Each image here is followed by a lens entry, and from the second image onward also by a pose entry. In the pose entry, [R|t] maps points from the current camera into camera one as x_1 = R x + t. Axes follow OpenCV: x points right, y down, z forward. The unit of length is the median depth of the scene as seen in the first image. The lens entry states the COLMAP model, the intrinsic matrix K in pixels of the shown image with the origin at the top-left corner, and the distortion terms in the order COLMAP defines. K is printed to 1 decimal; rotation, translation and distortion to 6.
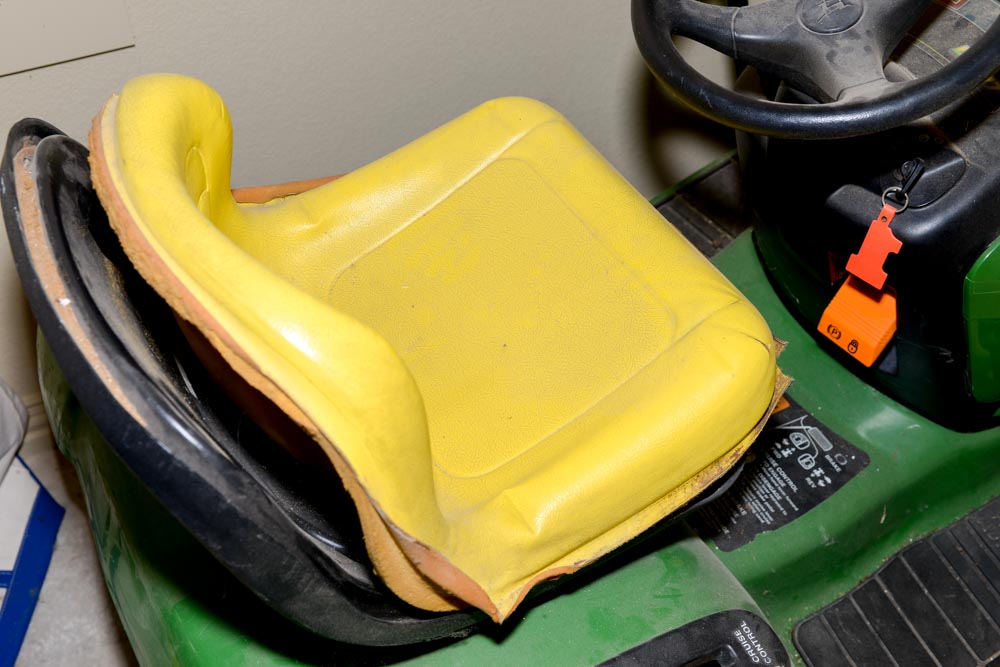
lens RADIAL K [[1079.0, 0, 500.0], [0, 1079.0, 333.5], [0, 0, 1]] dist [-0.012514, 0.037939]
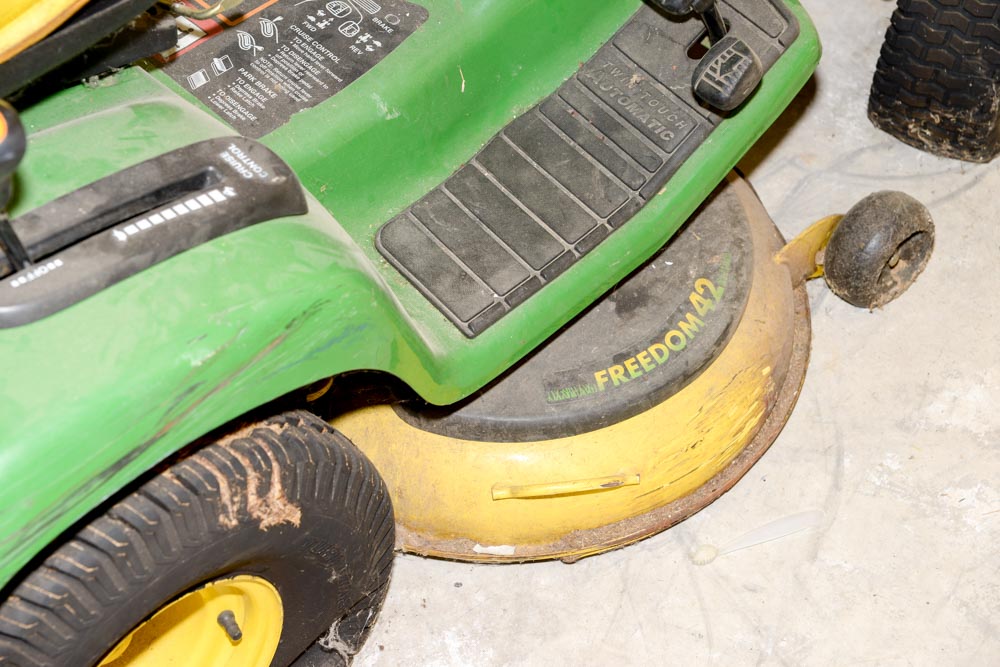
lens RADIAL K [[1714.8, 0, 500.0], [0, 1714.8, 333.5], [0, 0, 1]] dist [0.130751, 0.256317]
pose [[0.960094, -0.223843, 0.167670, 0.155756], [0.218323, 0.974548, 0.050901, 0.356957], [-0.174797, -0.012264, 0.984528, -0.318289]]
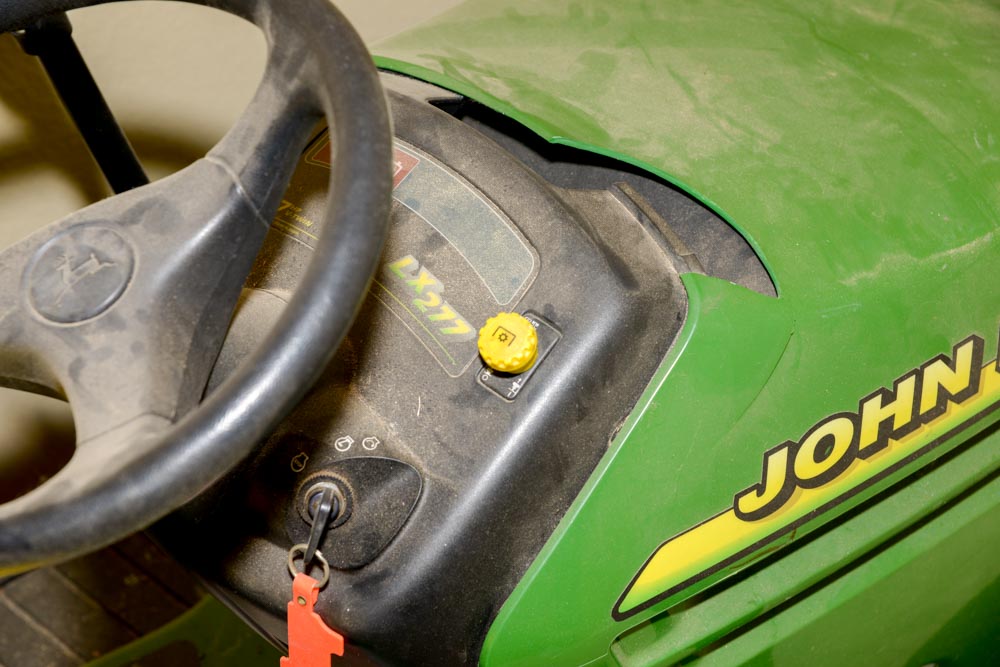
lens RADIAL K [[1714.8, 0, 500.0], [0, 1714.8, 333.5], [0, 0, 1]] dist [0.130751, 0.256317]
pose [[0.974470, -0.173537, 0.142456, 0.341405], [0.186225, 0.979156, -0.081083, -0.144094], [-0.125415, 0.105542, 0.986475, 0.107909]]
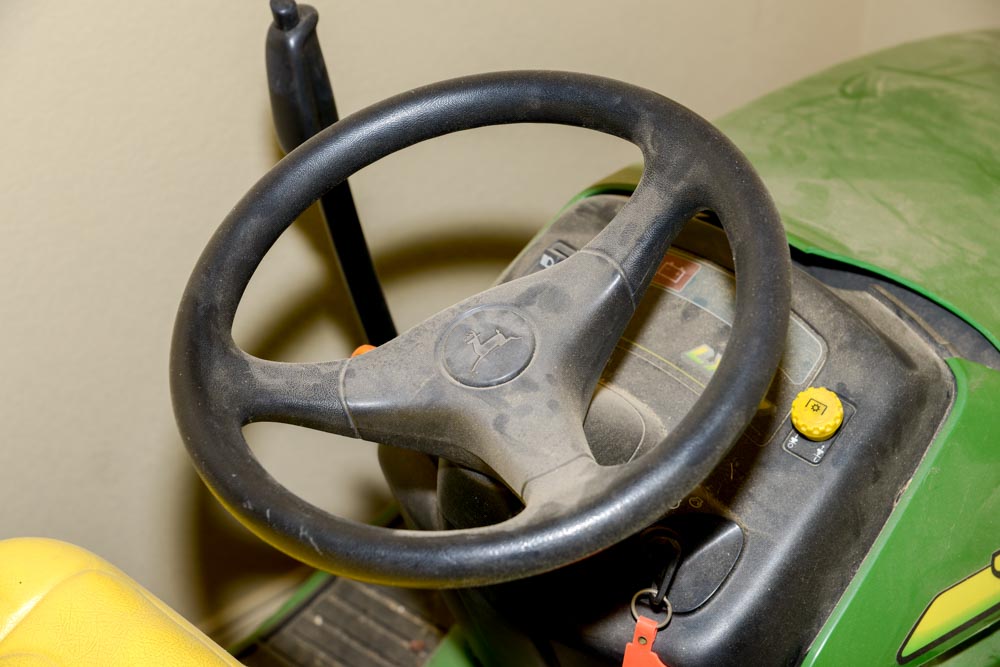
lens RADIAL K [[1714.8, 0, 500.0], [0, 1714.8, 333.5], [0, 0, 1]] dist [0.130751, 0.256317]
pose [[0.959539, -0.155832, 0.234522, 0.069184], [0.199321, 0.964213, -0.174828, -0.115358], [-0.198885, 0.214500, 0.956261, 0.024896]]
